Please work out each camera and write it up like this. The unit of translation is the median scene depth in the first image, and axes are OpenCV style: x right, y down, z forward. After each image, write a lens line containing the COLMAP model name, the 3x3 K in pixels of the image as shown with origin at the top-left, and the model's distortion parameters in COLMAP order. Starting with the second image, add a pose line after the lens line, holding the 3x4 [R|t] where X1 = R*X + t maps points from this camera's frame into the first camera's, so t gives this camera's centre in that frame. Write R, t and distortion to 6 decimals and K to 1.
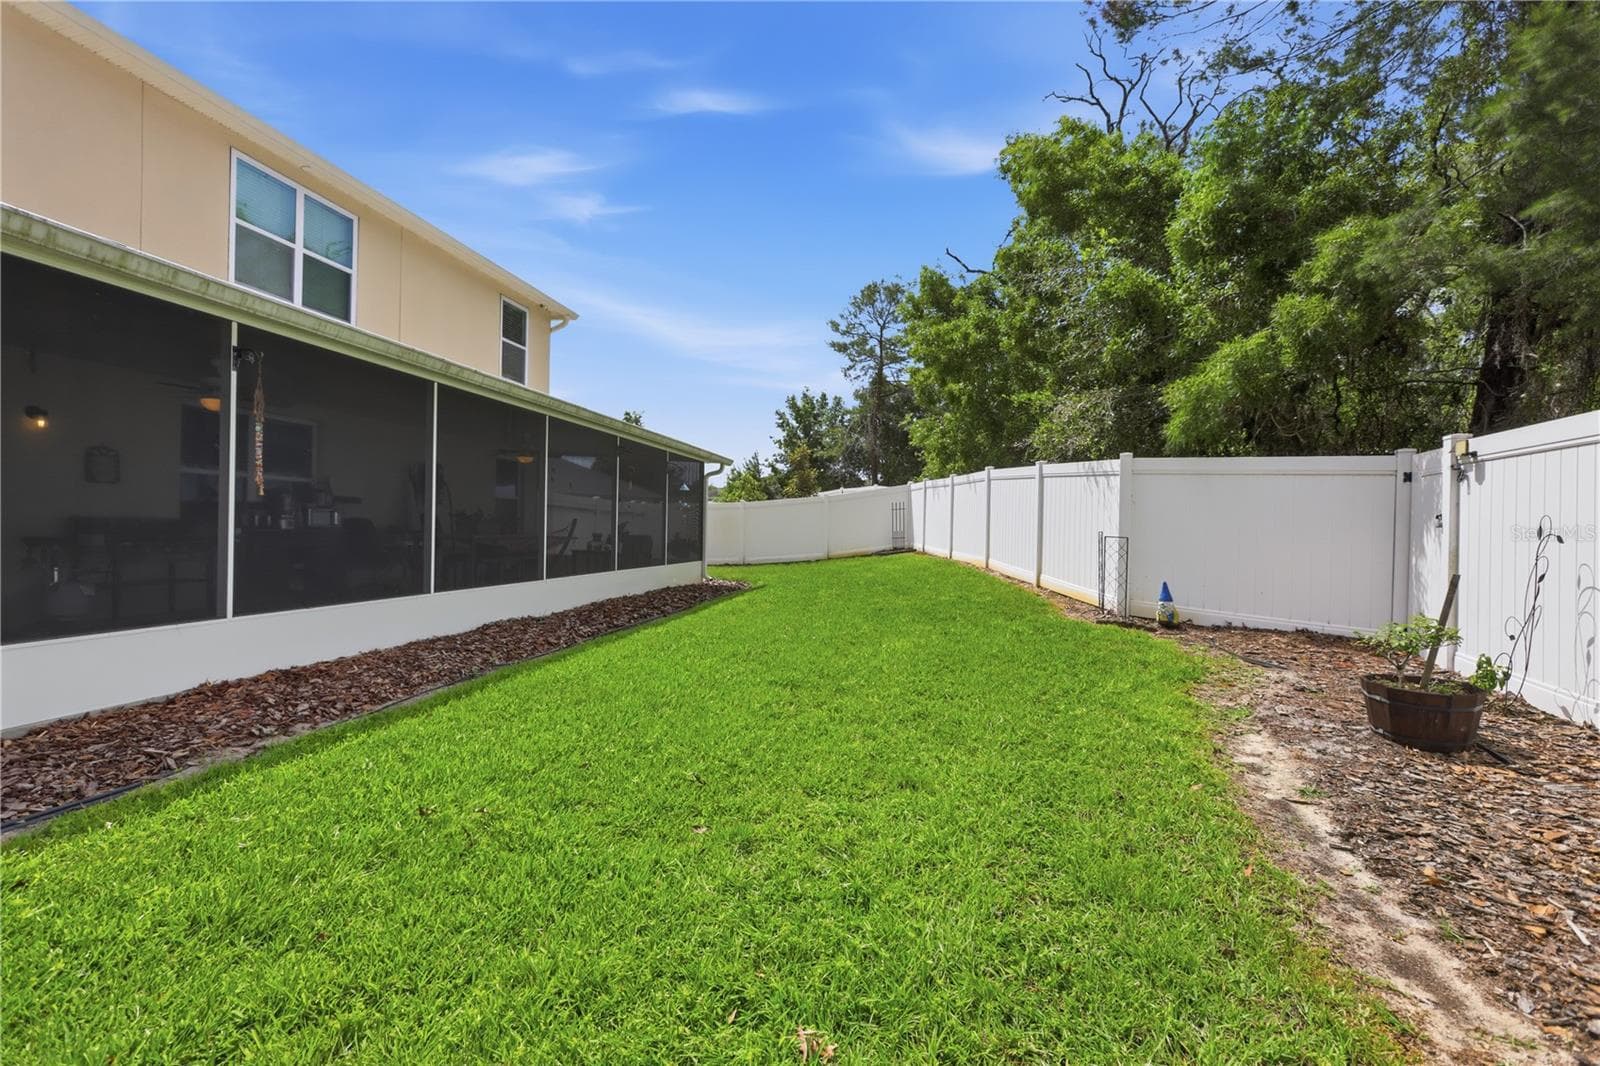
lens RADIAL K [[707.4, 0, 798.3], [0, 707.4, 528.9], [0, 0, 1]] dist [0.003382, 0.001041]
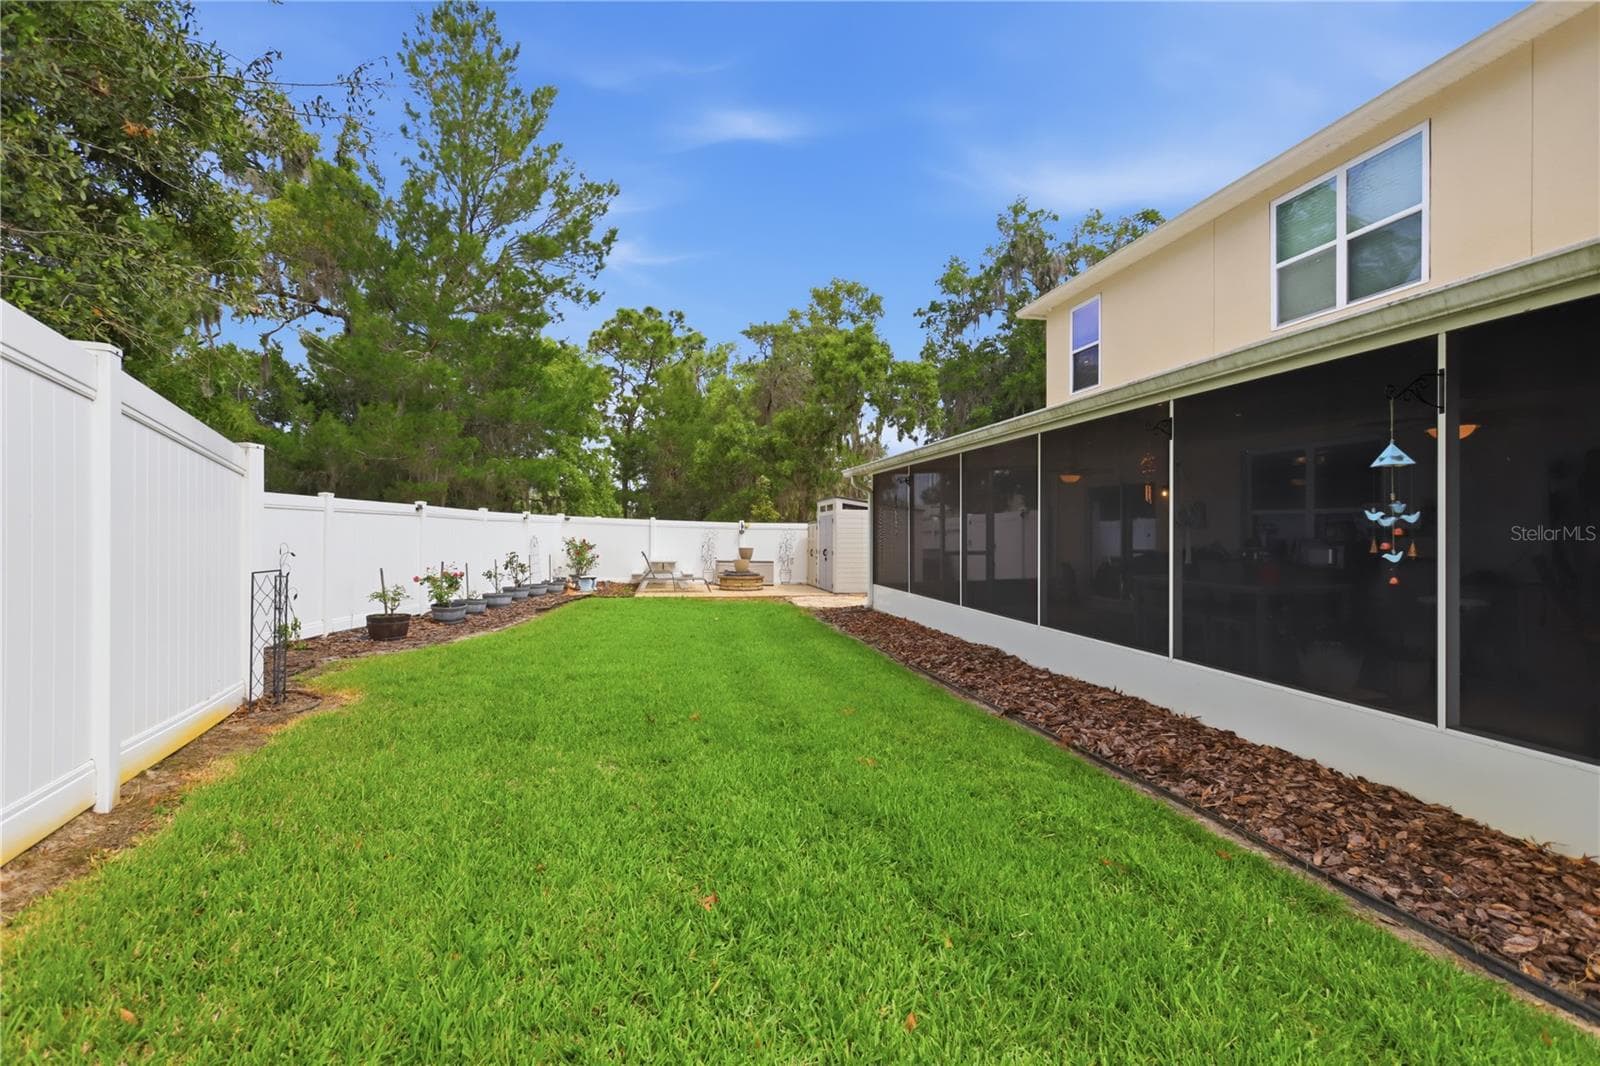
lens RADIAL K [[707.4, 0, 798.3], [0, 707.4, 528.9], [0, 0, 1]] dist [0.003382, 0.001041]
pose [[-0.915309, -0.019334, -0.402287, 0.183487], [-0.016372, 0.999808, -0.010801, -0.026360], [0.402419, -0.003300, -0.915450, 1.258649]]
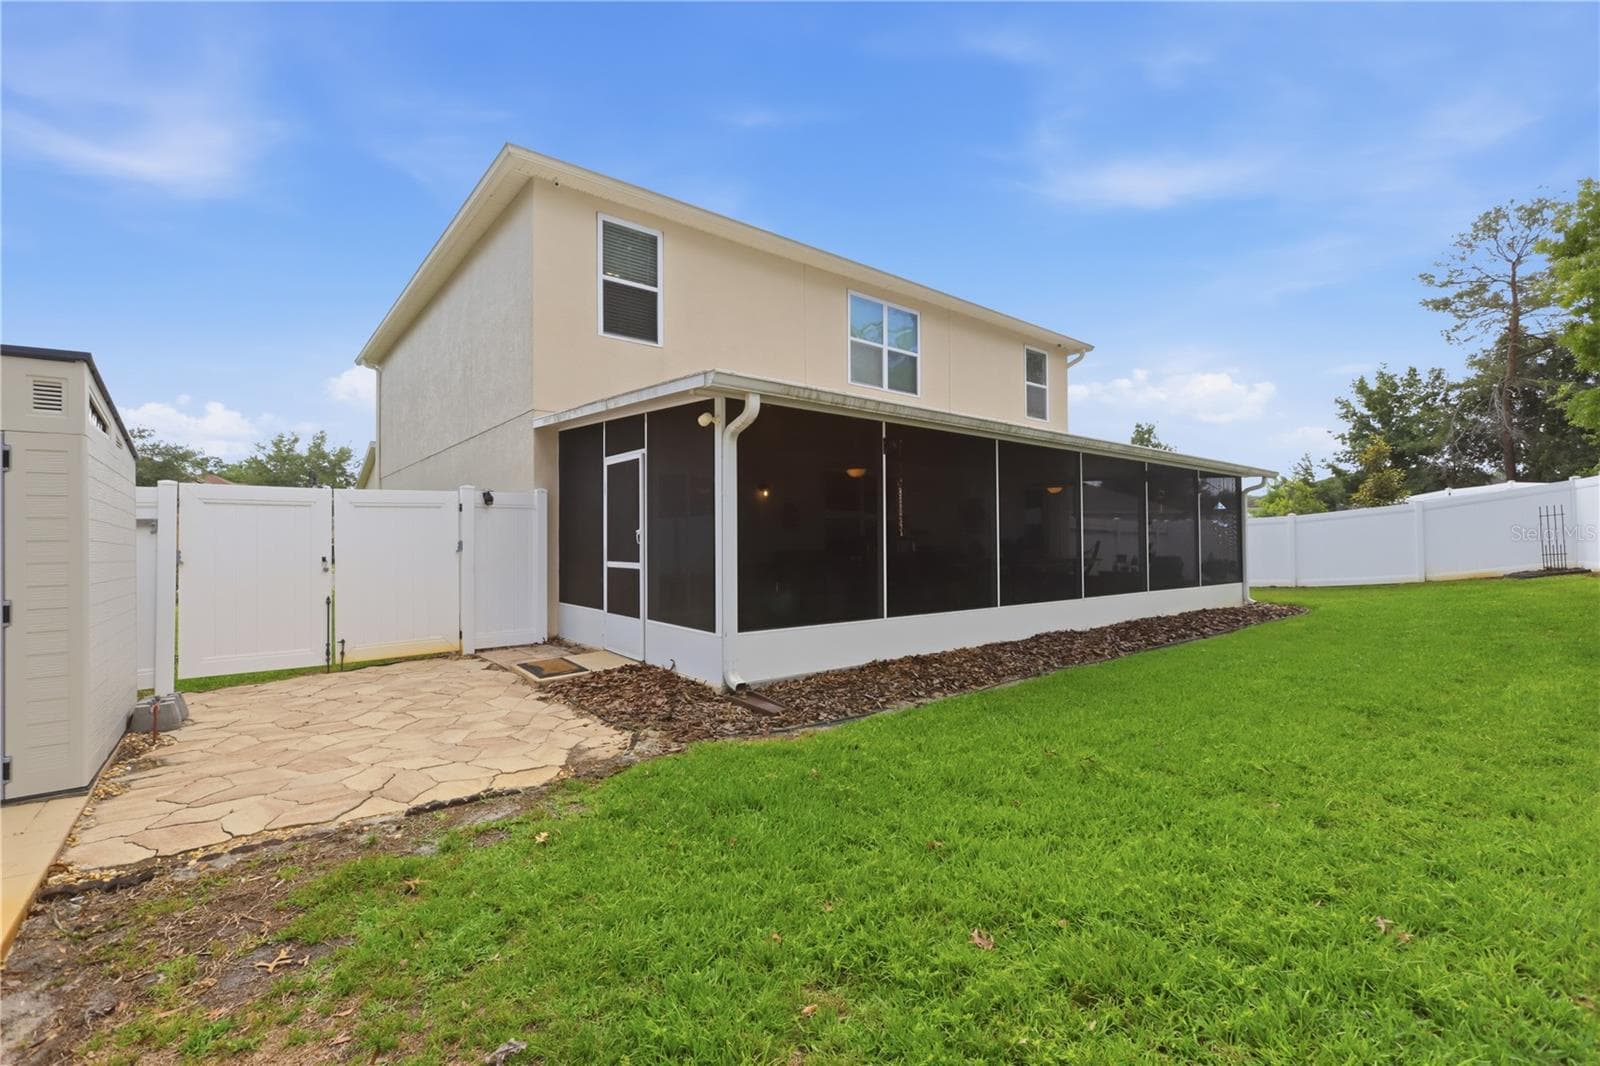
lens RADIAL K [[707.4, 0, 798.3], [0, 707.4, 528.9], [0, 0, 1]] dist [0.003382, 0.001041]
pose [[0.773694, -0.037046, -0.632476, 0.004467], [0.019765, 0.999214, -0.034349, -0.006281], [0.633251, 0.014074, 0.773818, -0.116116]]
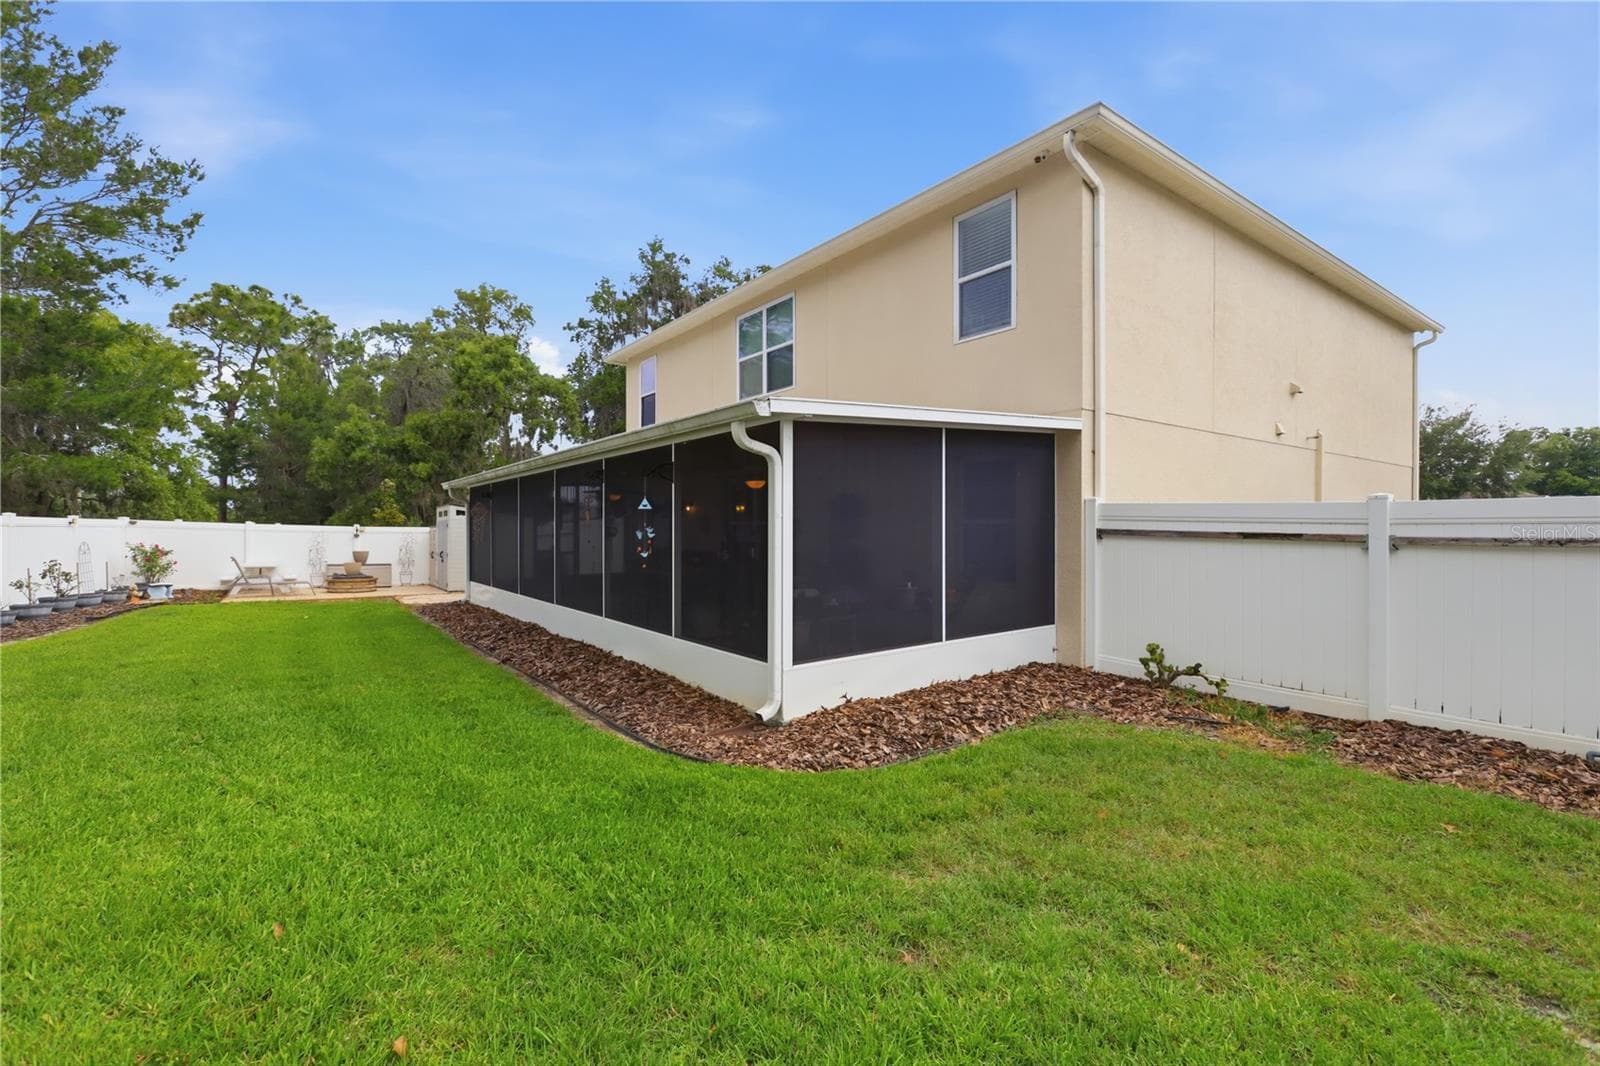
lens RADIAL K [[707.4, 0, 798.3], [0, 707.4, 528.9], [0, 0, 1]] dist [0.003382, 0.001041]
pose [[-0.666603, -0.017110, -0.745217, 0.196813], [-0.009525, 0.999850, -0.014436, -0.036757], [0.745352, -0.002525, -0.666666, 1.607192]]
